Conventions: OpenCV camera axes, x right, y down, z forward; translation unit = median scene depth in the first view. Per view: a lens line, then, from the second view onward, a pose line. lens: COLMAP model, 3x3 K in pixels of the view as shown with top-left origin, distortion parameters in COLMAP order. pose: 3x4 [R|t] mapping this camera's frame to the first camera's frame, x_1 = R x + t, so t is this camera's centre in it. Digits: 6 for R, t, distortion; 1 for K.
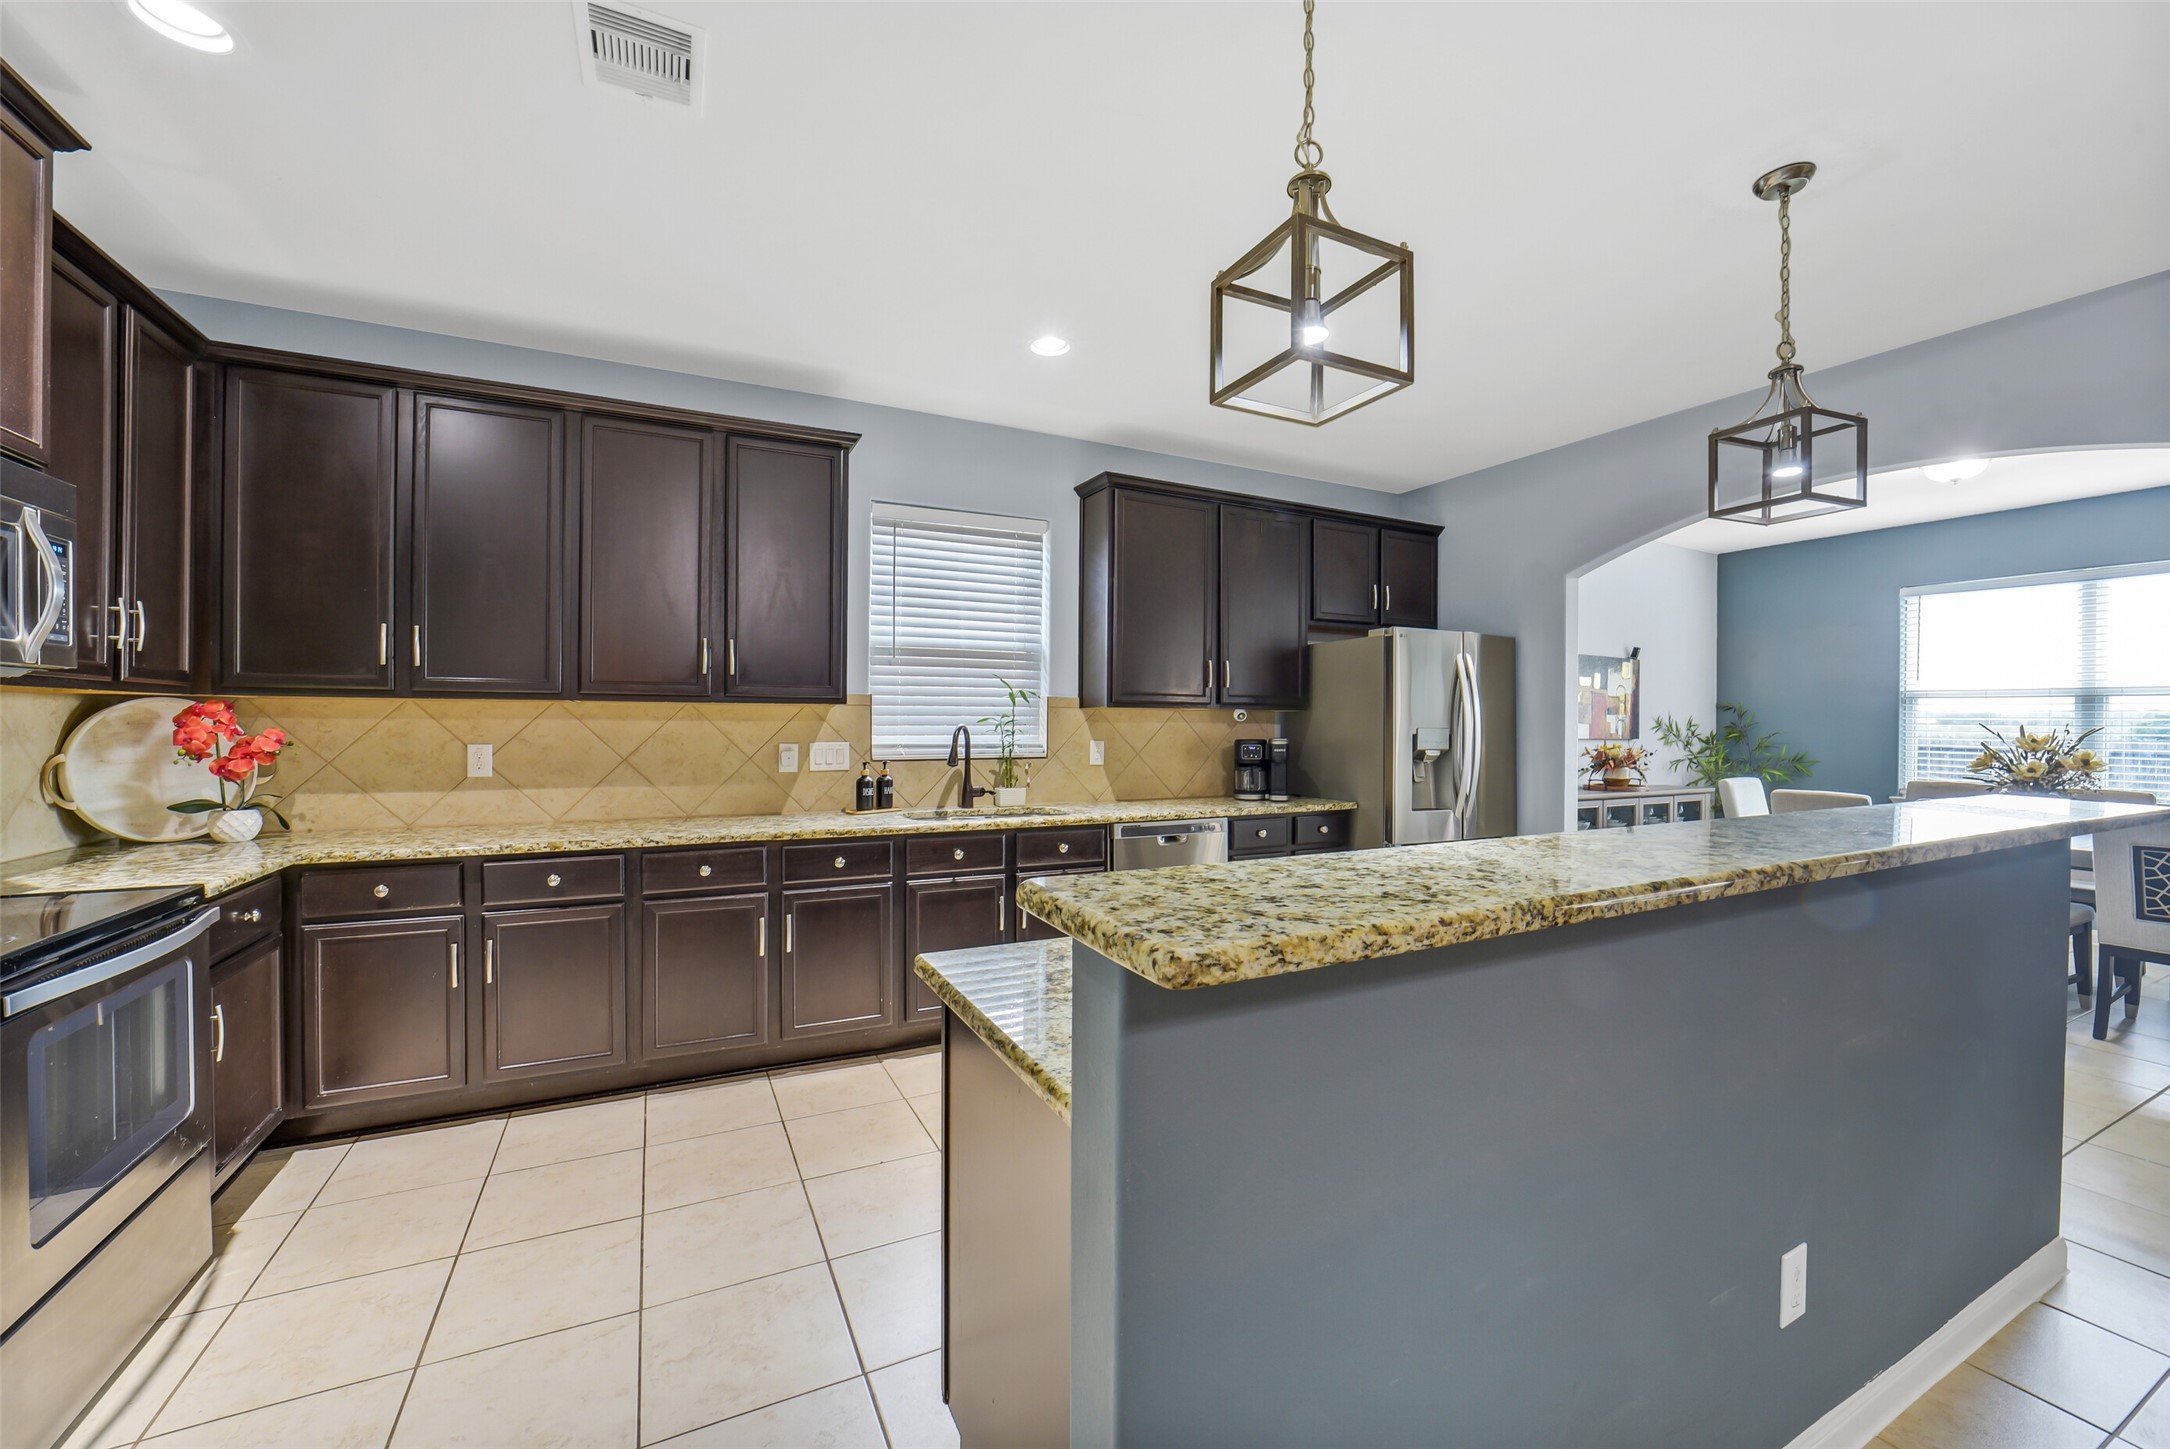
lens RADIAL K [[853.1, 0, 1096.9], [0, 853.1, 722.5], [0, 0, 1]] dist [-0.040857, 0.010530]
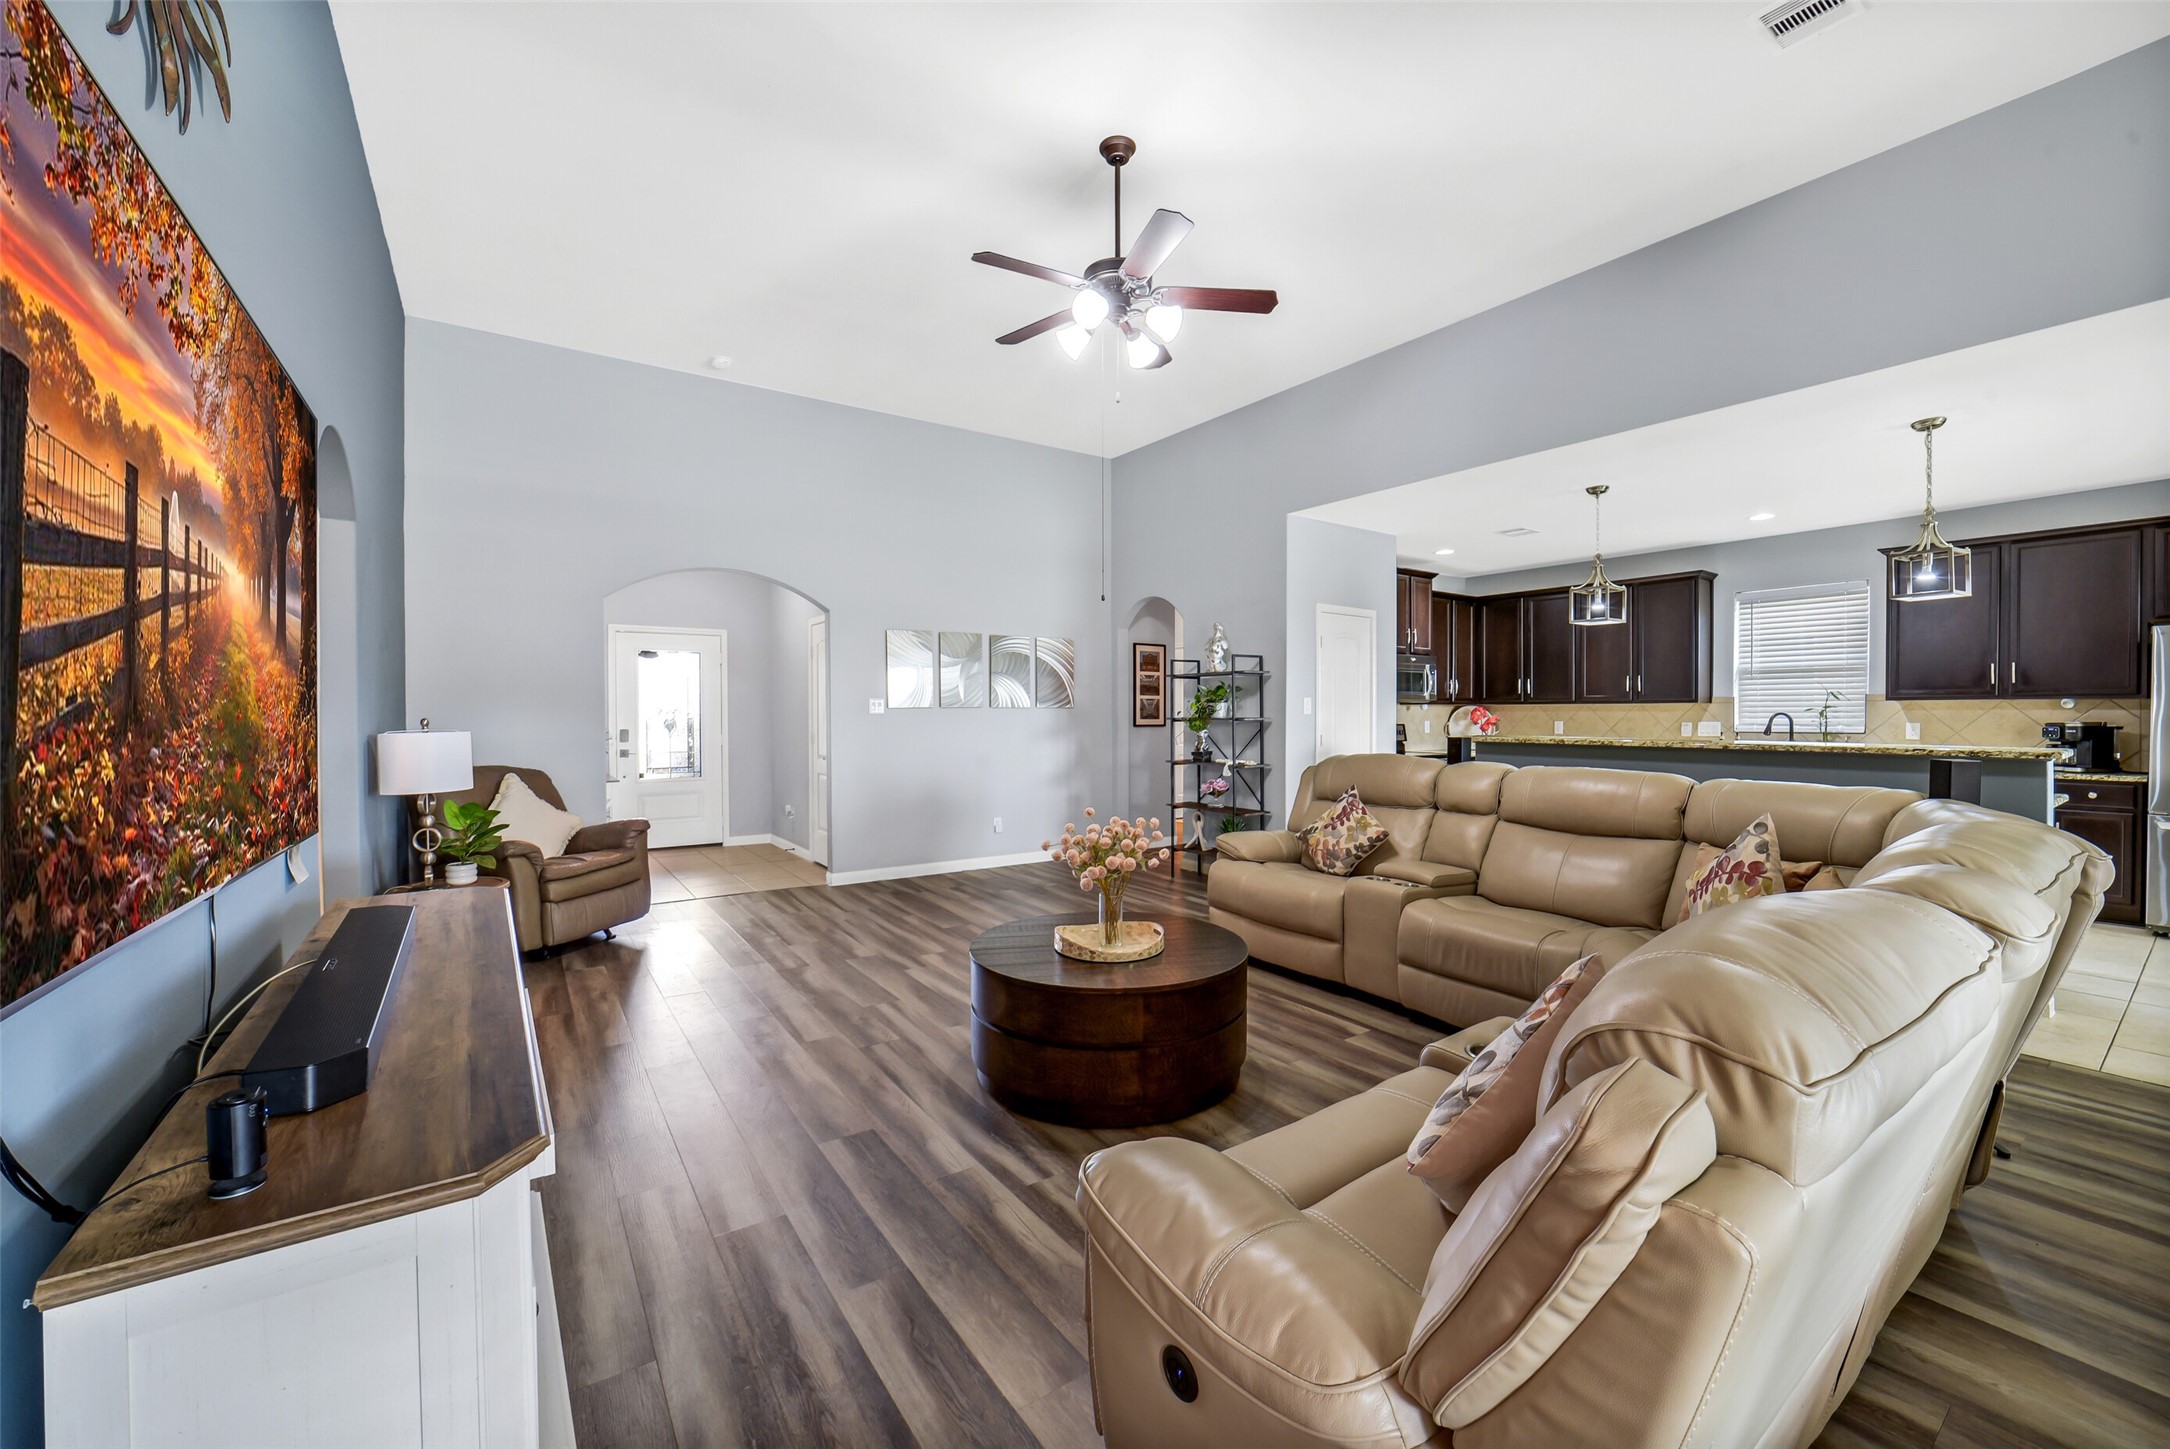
lens RADIAL K [[848.8, 0, 1094.1], [0, 848.8, 722.9], [0, 0, 1]] dist [-0.041261, 0.010413]
pose [[0.144387, 0.003865, -0.989514, 1.189056], [0.002369, 0.999988, 0.004251, 0.011966], [0.989519, -0.002958, 0.144376, -0.583618]]
